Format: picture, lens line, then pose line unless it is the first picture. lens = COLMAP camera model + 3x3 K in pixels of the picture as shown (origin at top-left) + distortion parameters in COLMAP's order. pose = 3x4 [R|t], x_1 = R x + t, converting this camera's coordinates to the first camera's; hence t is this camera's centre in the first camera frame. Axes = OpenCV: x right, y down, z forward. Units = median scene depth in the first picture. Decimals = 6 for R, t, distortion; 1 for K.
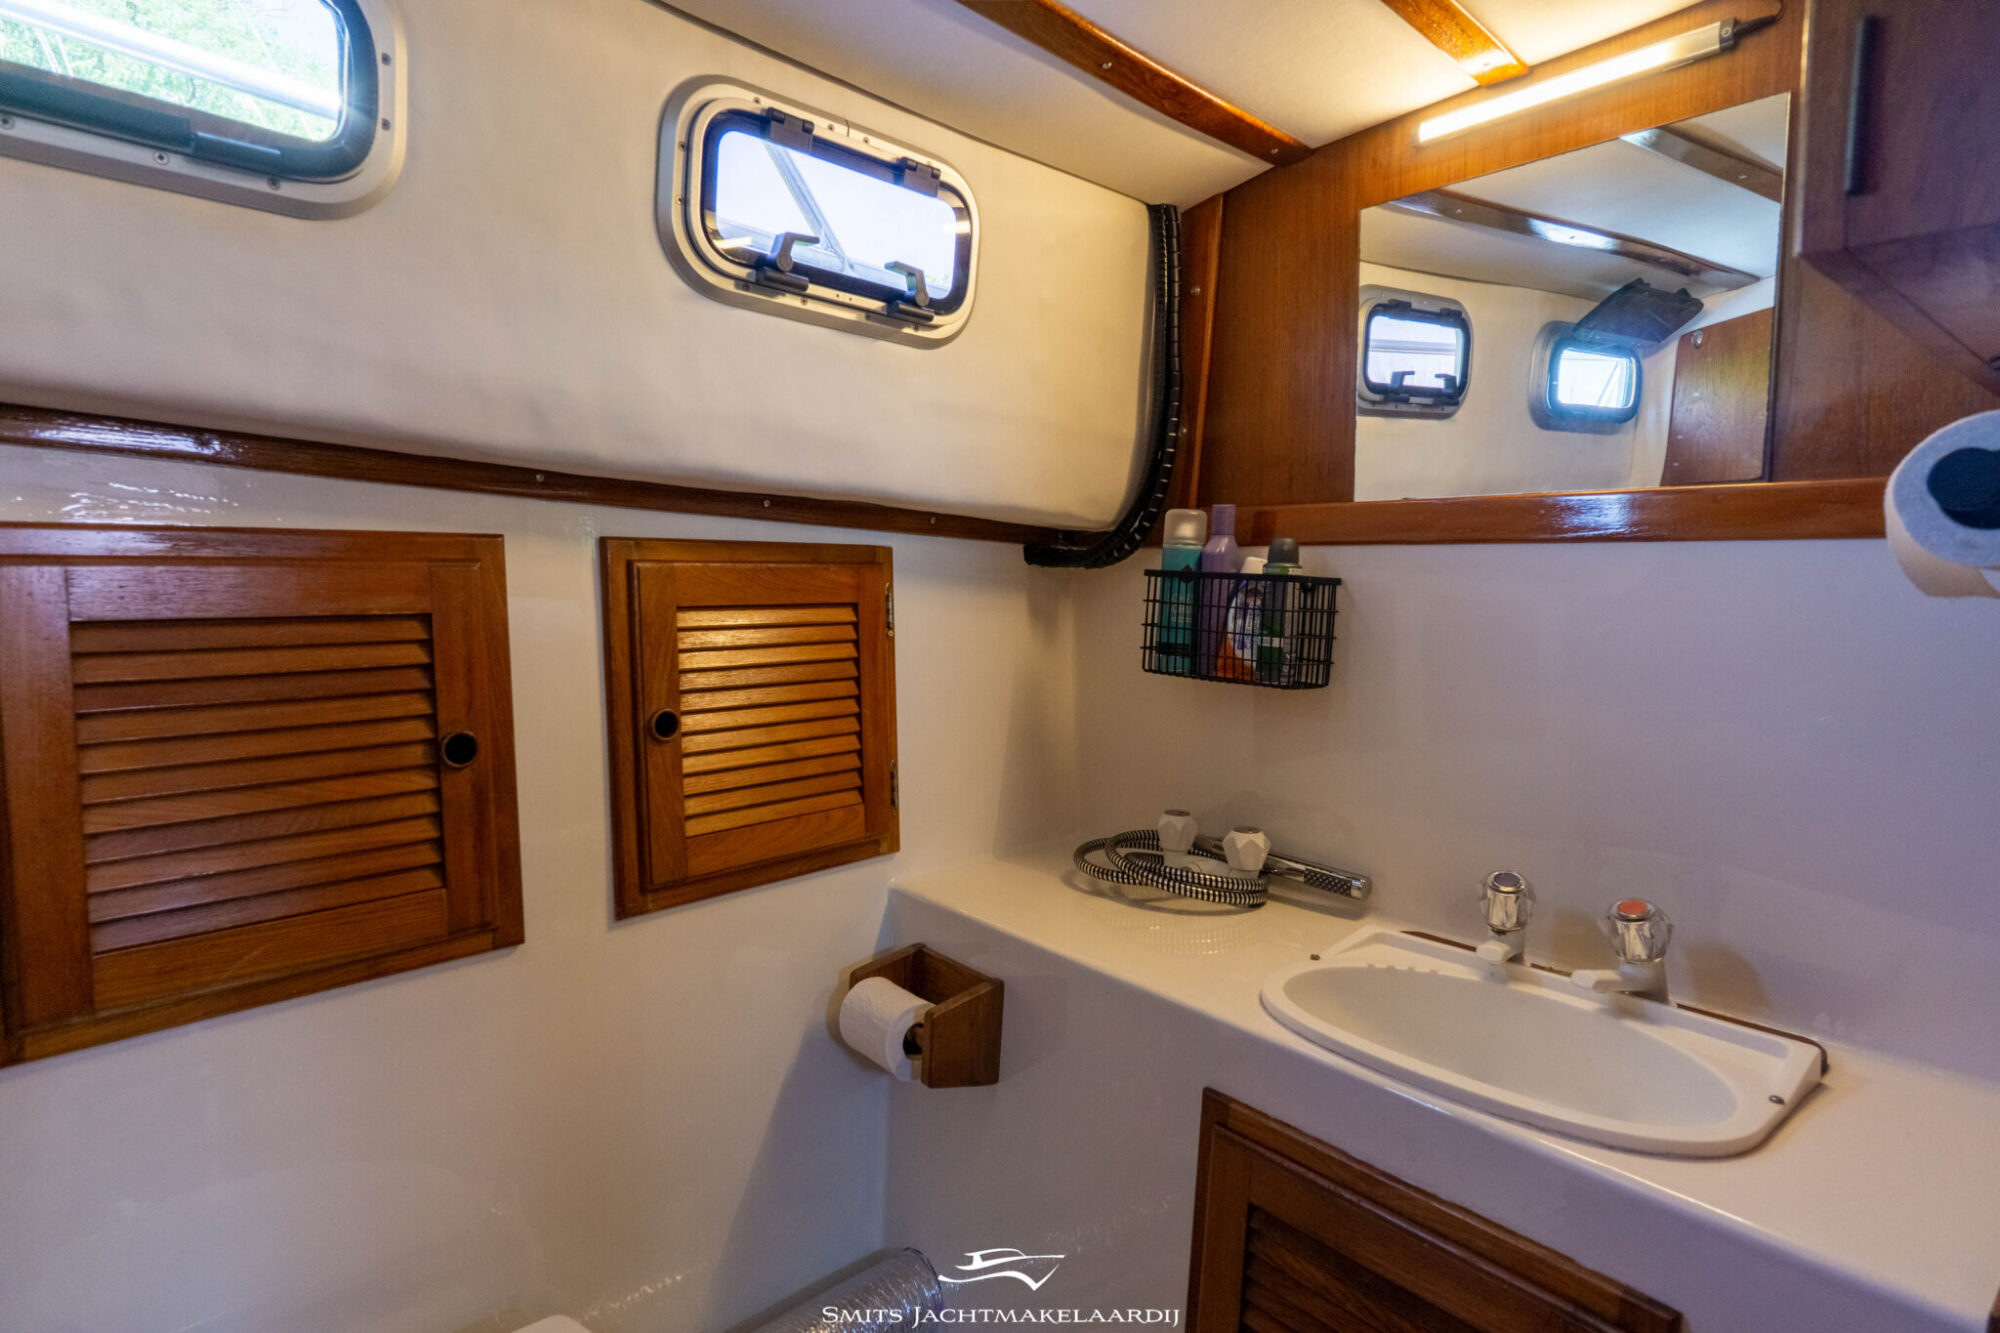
lens RADIAL K [[1094.4, 0, 992.1], [0, 1094.4, 656.3], [0, 0, 1]] dist [-0.002901, -0.000099]
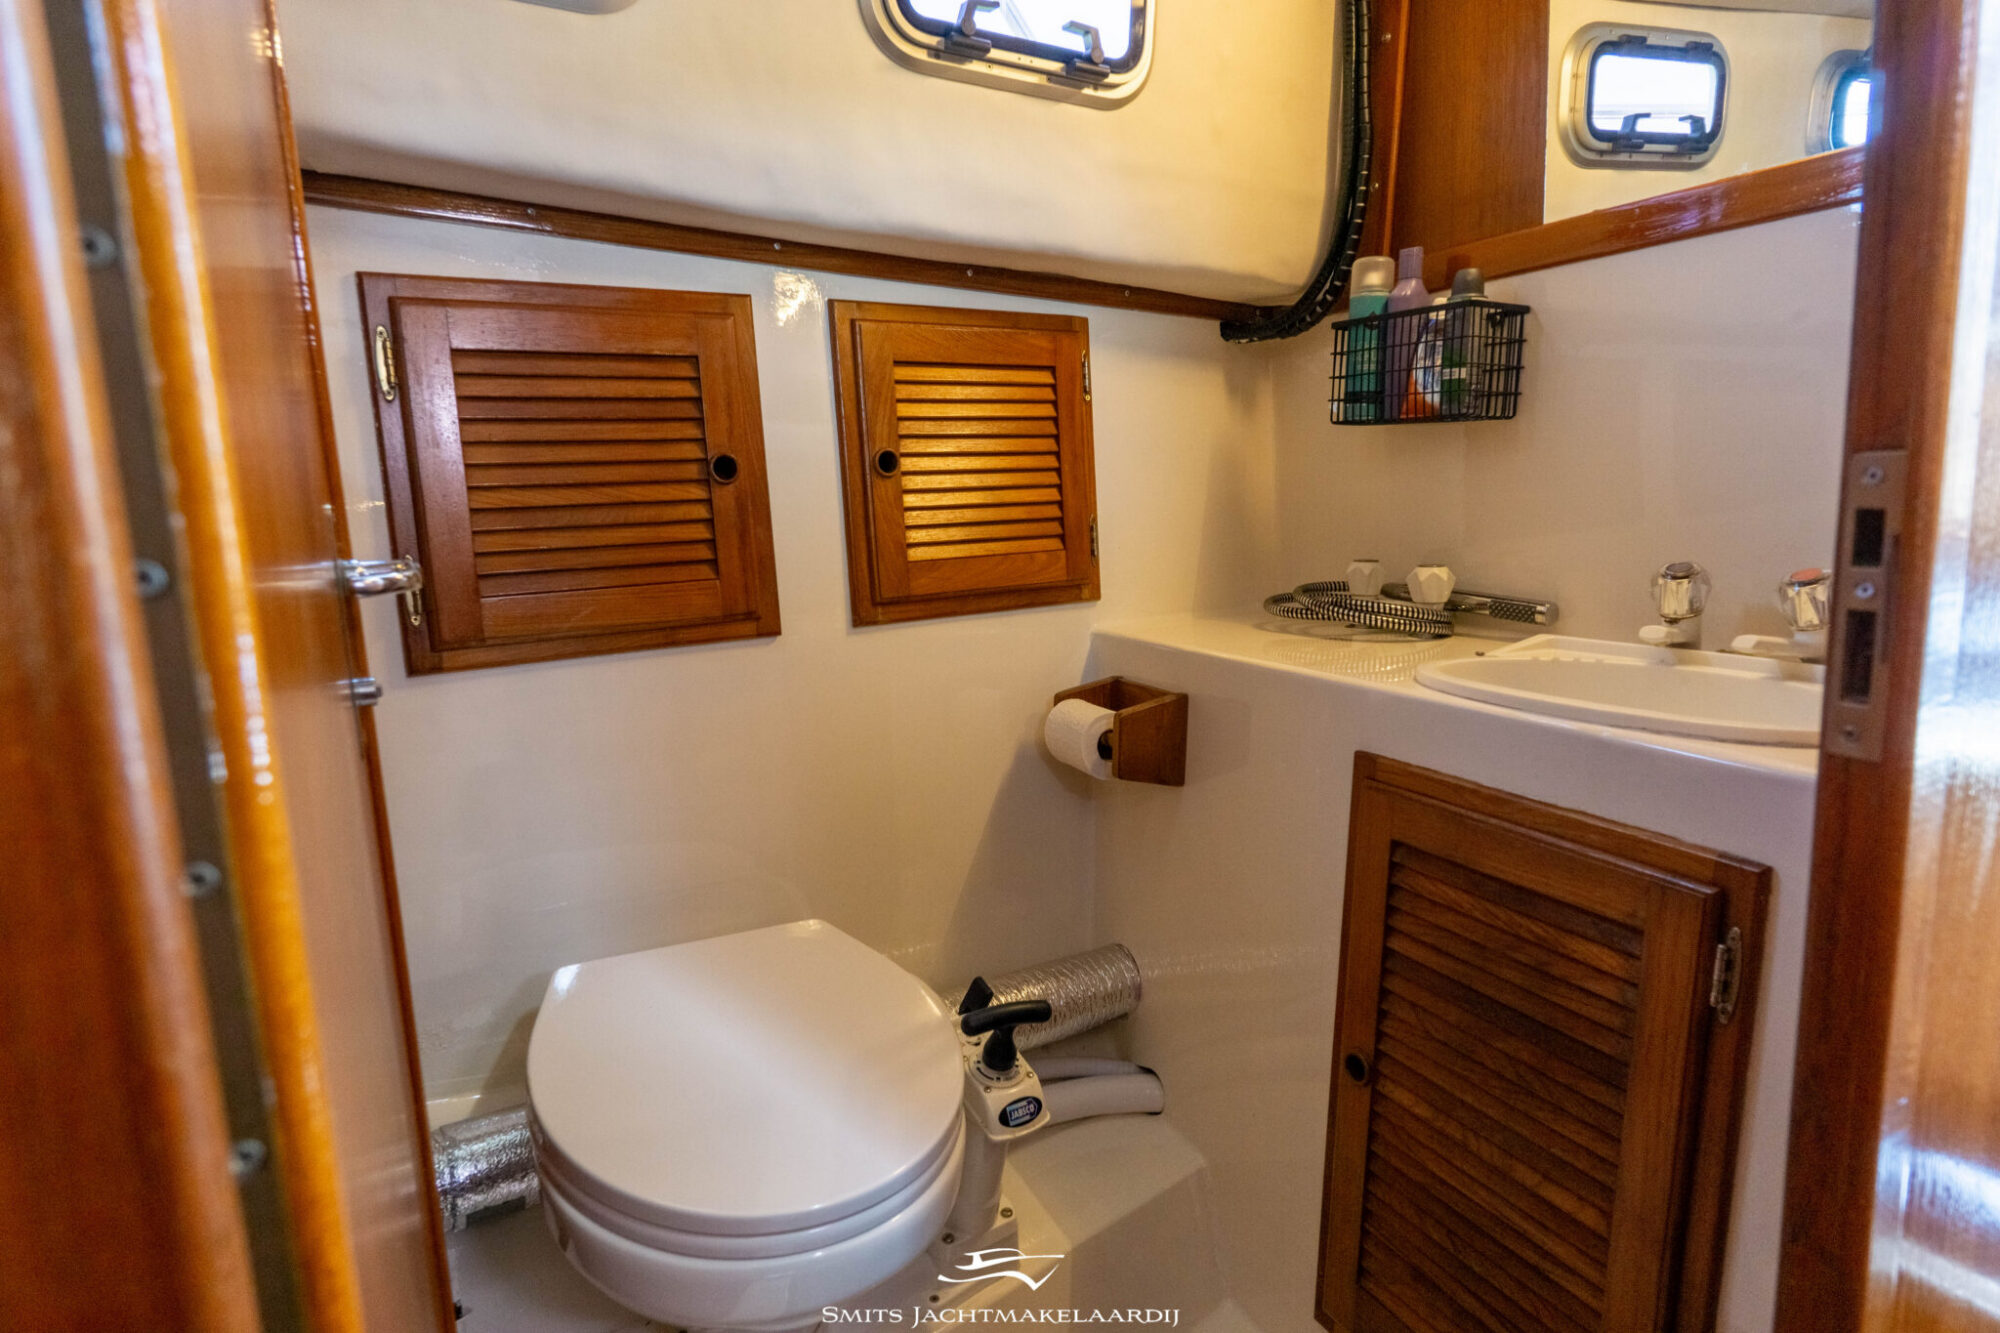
lens RADIAL K [[1094.4, 0, 991.3], [0, 1094.4, 657.6], [0, 0, 1]] dist [-0.002901, -0.000099]
pose [[0.971086, -0.006304, -0.238647, 0.084685], [0.025856, 0.996548, 0.078885, 0.172762], [0.237326, -0.082775, 0.967897, -0.122257]]
